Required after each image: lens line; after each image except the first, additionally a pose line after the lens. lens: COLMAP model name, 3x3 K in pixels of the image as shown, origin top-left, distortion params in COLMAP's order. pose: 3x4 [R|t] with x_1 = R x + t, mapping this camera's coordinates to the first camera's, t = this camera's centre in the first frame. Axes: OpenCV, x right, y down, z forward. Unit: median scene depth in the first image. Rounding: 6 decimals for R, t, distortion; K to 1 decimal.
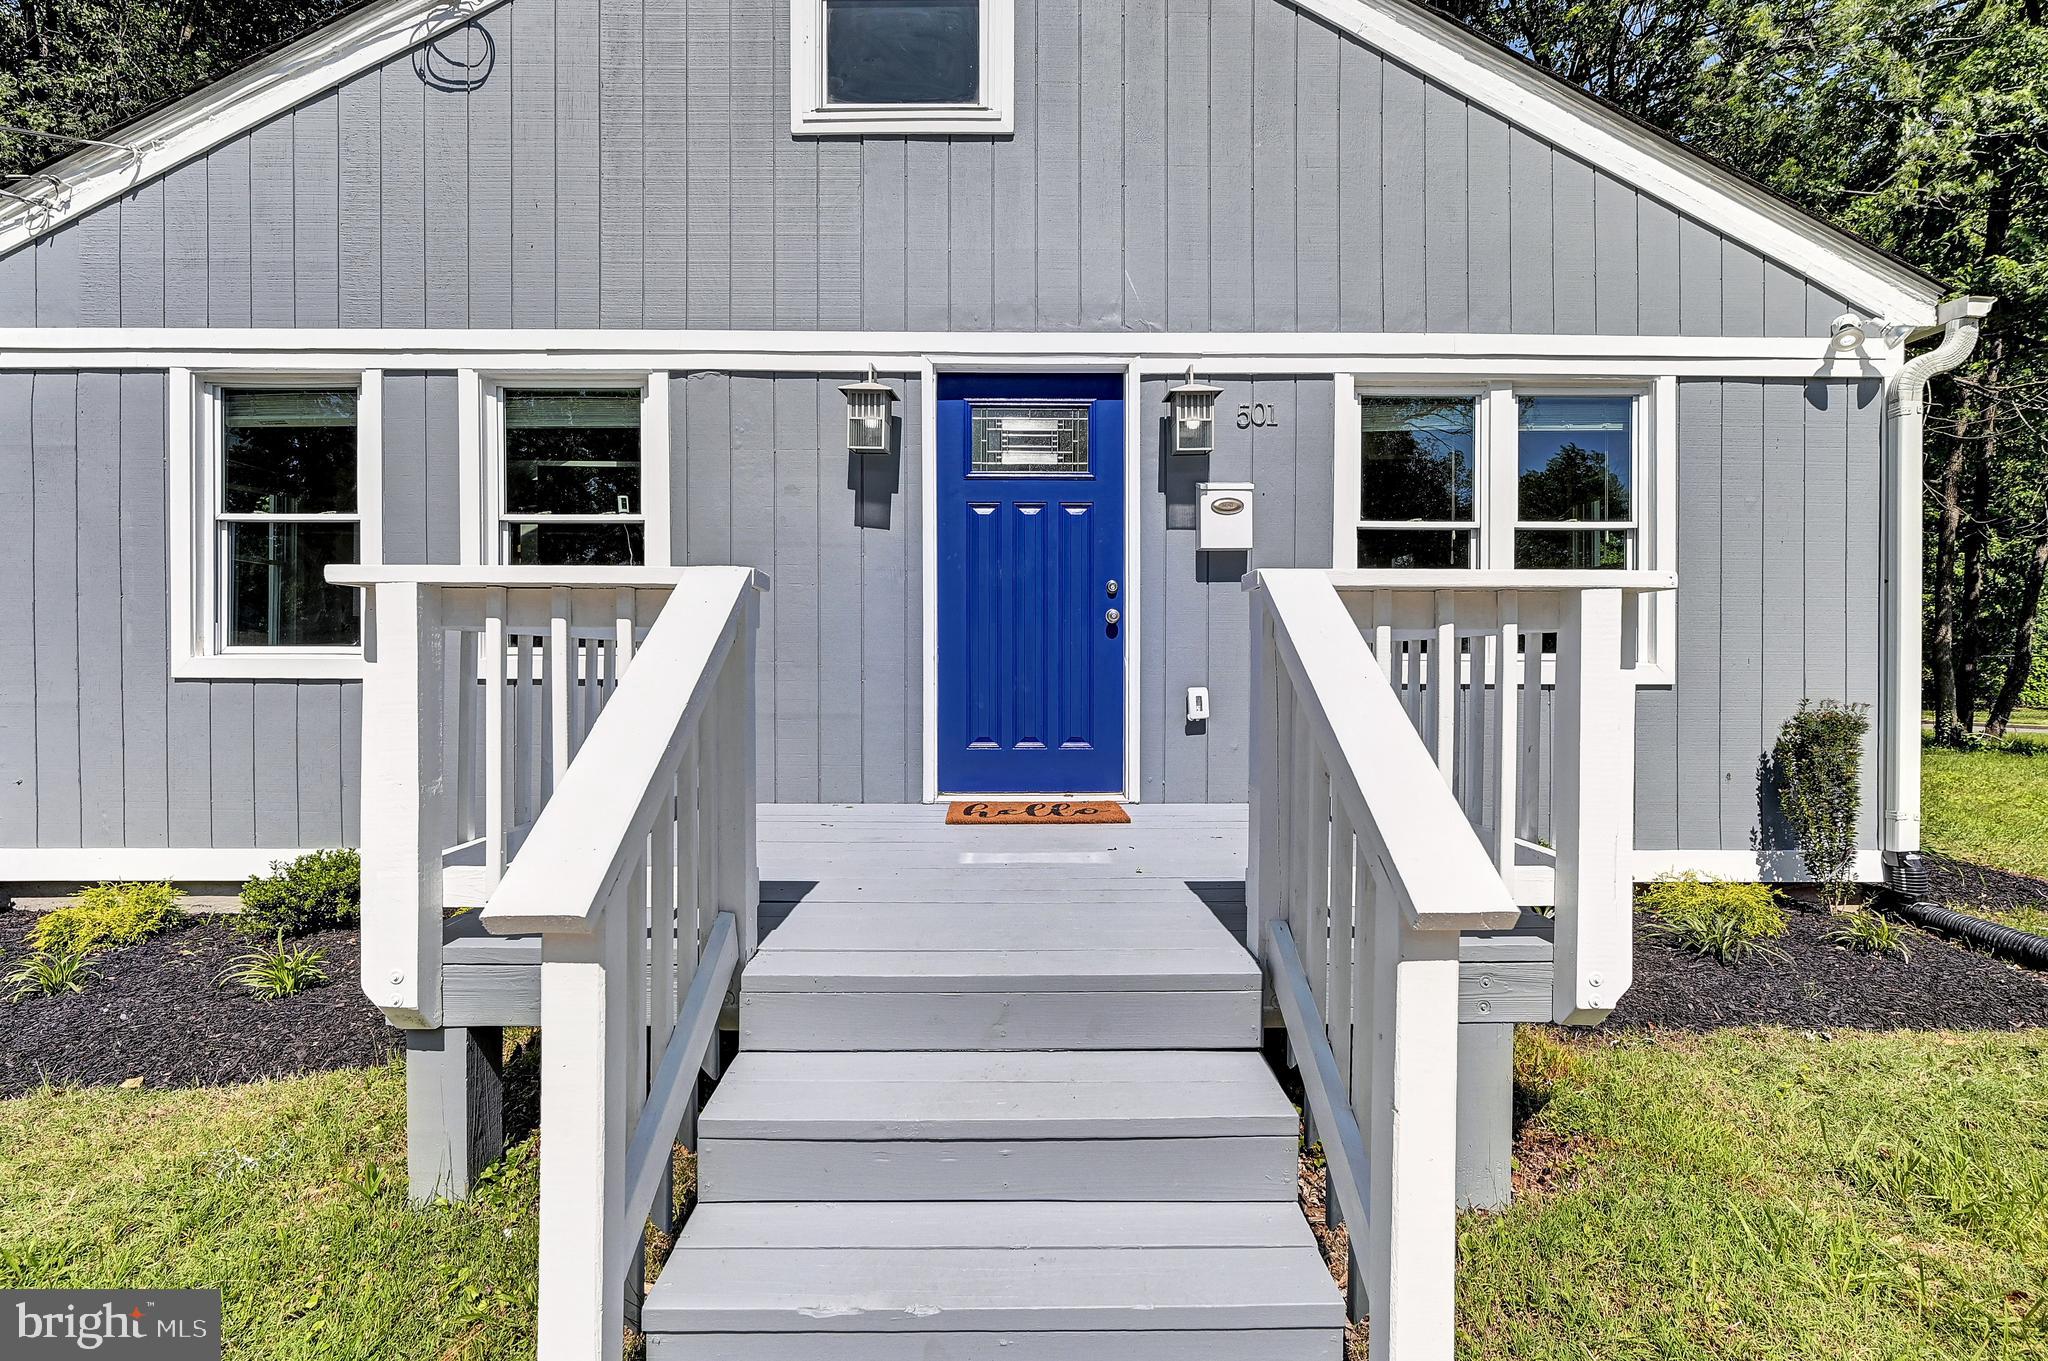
lens RADIAL K [[939.3, 0, 1025.9], [0, 939.3, 676.5], [0, 0, 1]] dist [-0.002170, 0.000550]
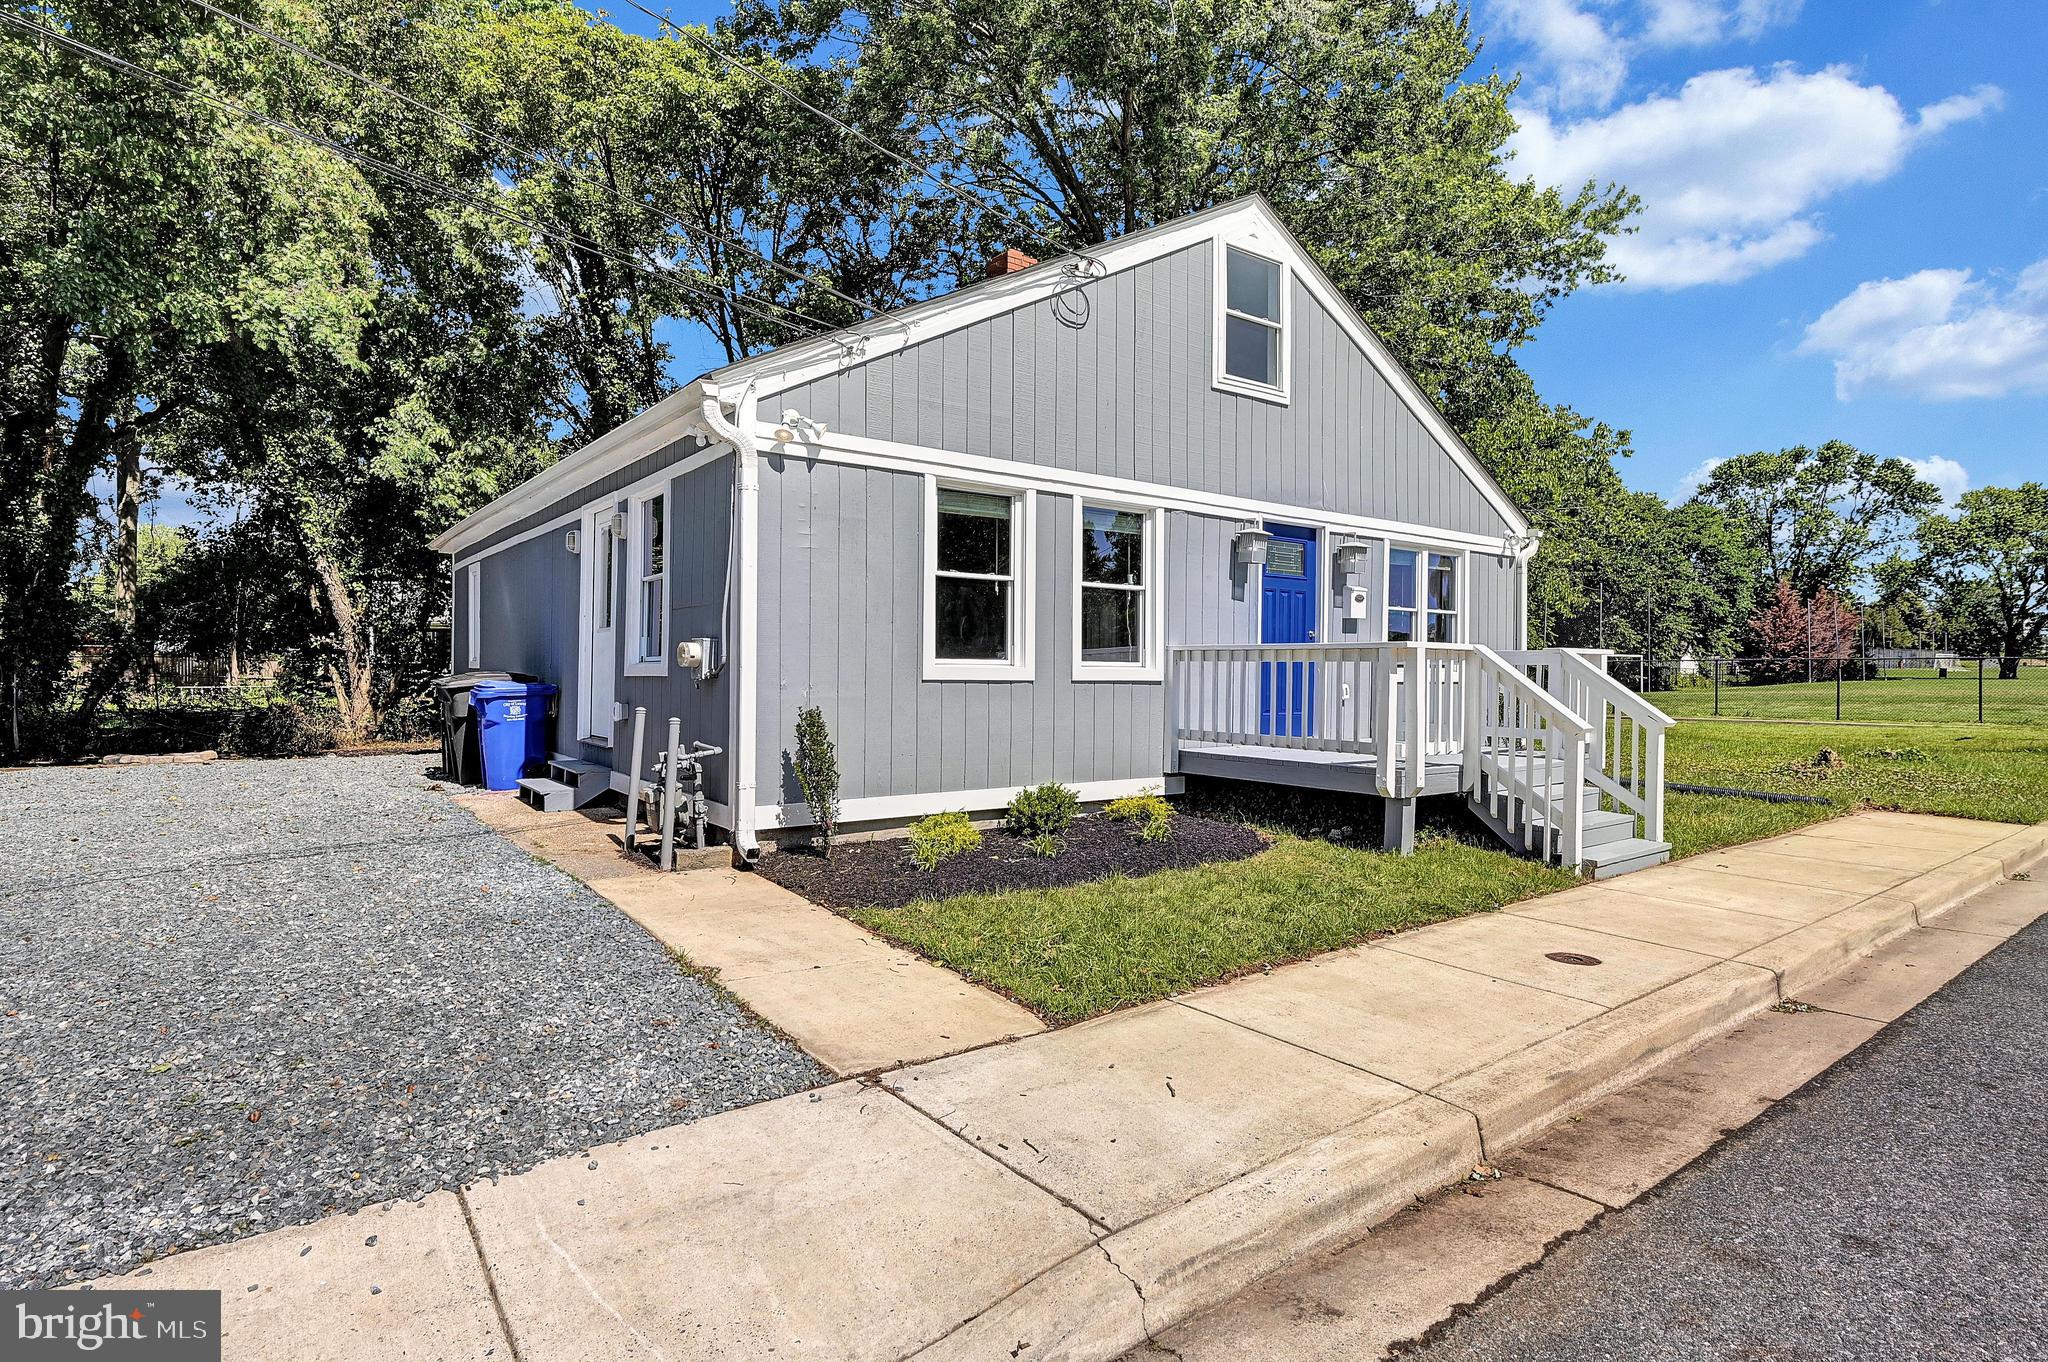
lens RADIAL K [[1034.9, 0, 1019.2], [0, 1034.9, 682.8], [0, 0, 1]] dist [0.005714, 0.000291]
pose [[0.803079, -0.004598, 0.595855, -1.780307], [-0.000274, 0.999967, 0.008086, -0.006839], [-0.595873, -0.006657, 0.803051, -0.427244]]
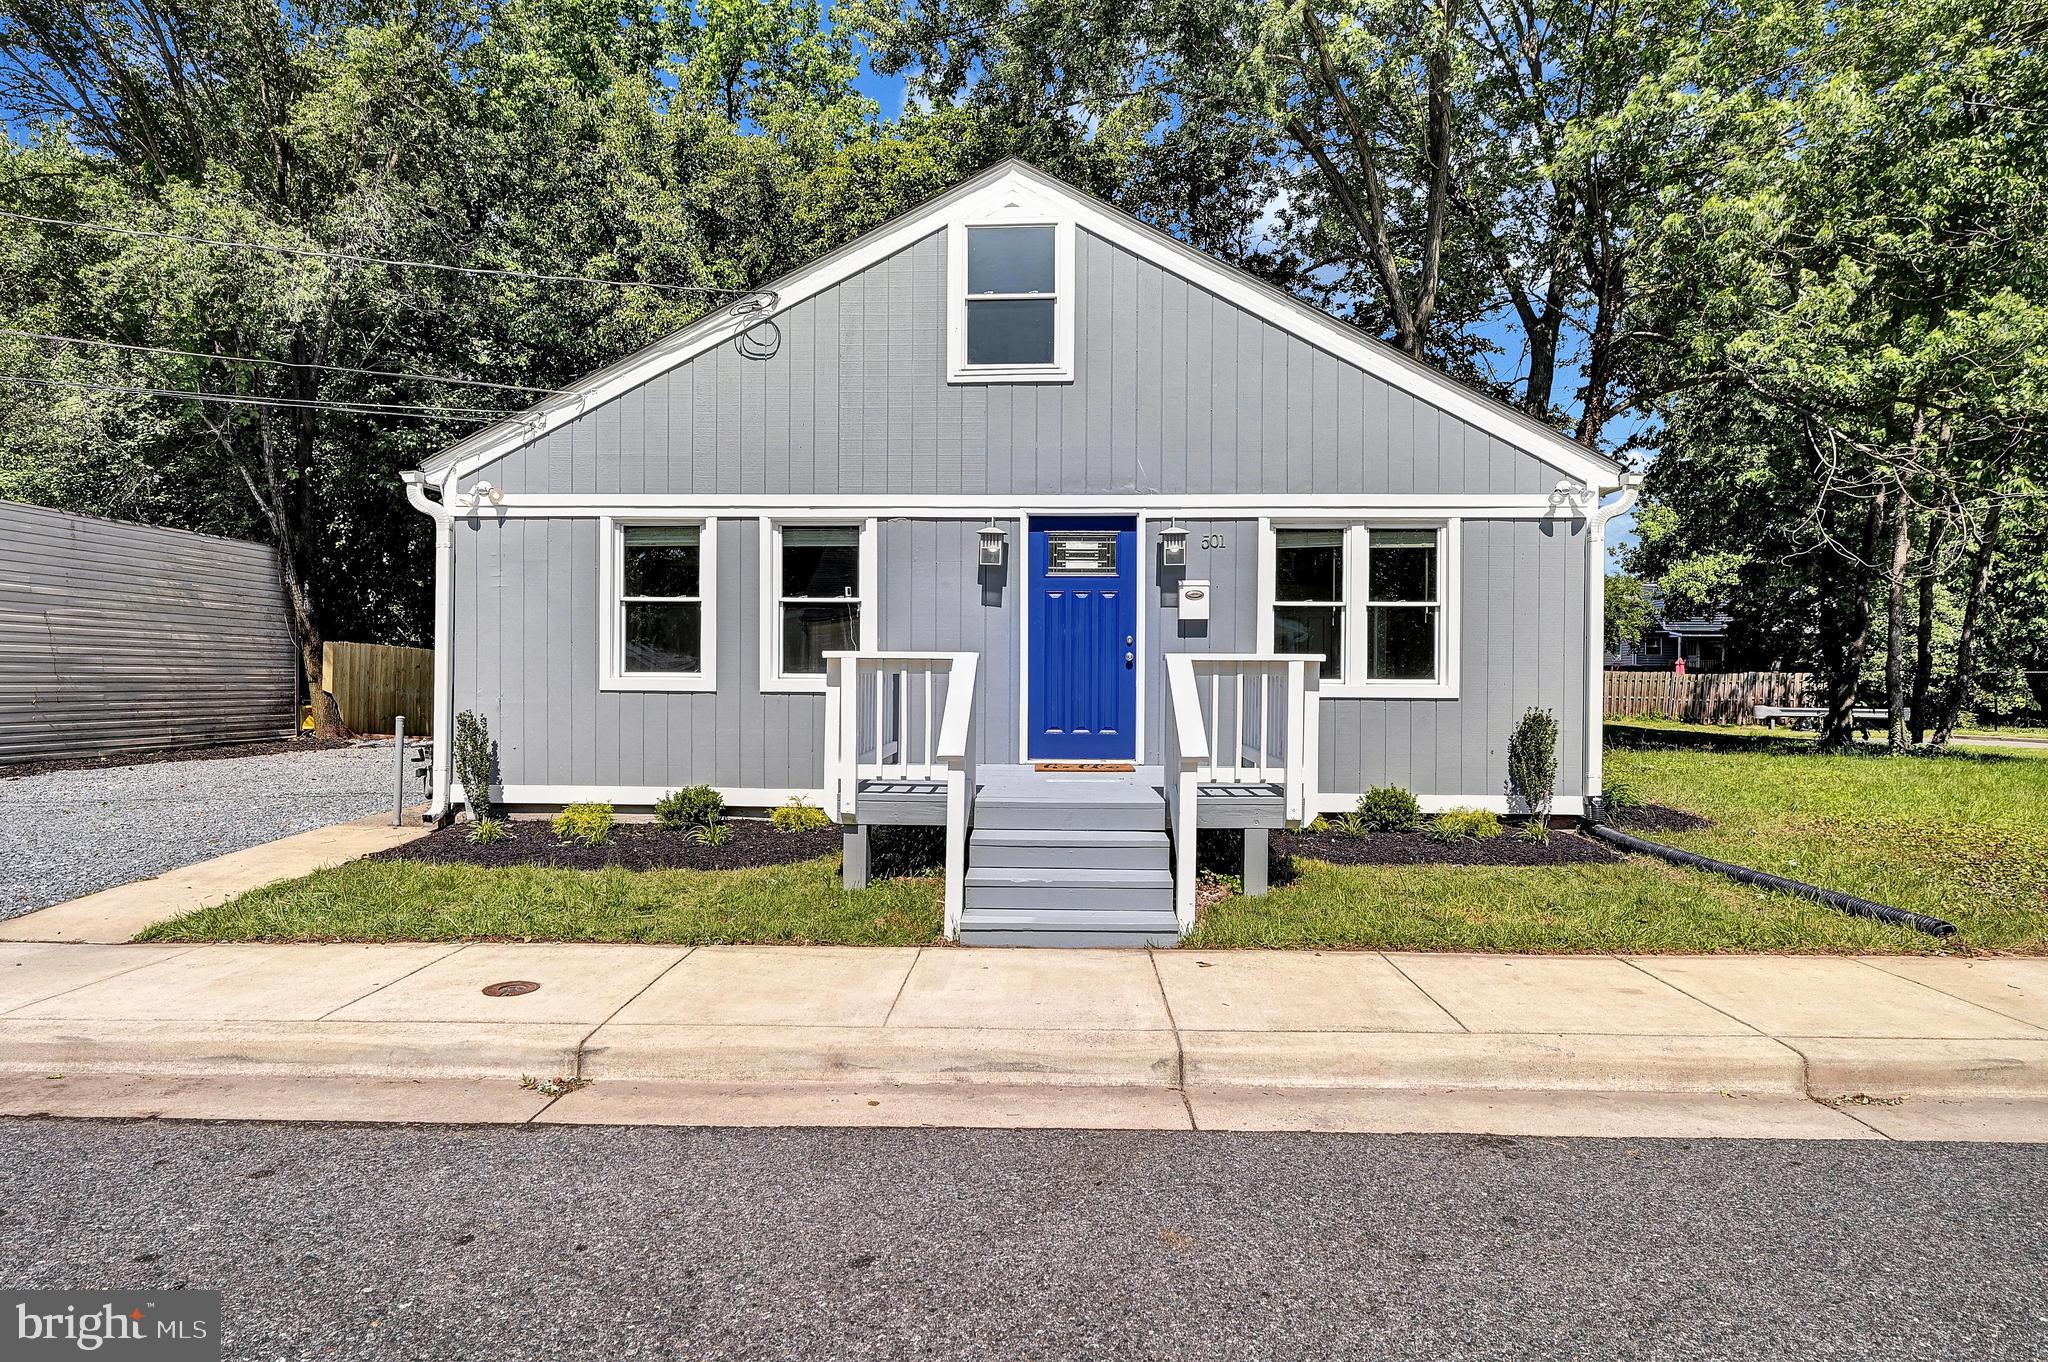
lens RADIAL K [[1034.9, 0, 1022.0], [0, 1034.9, 682.5], [0, 0, 1]] dist [0.005714, 0.000291]
pose [[0.998562, 0.004654, -0.053402, -0.003317], [-0.004928, 0.999975, -0.004993, -0.006681], [0.053378, 0.005249, 0.998561, -0.924862]]
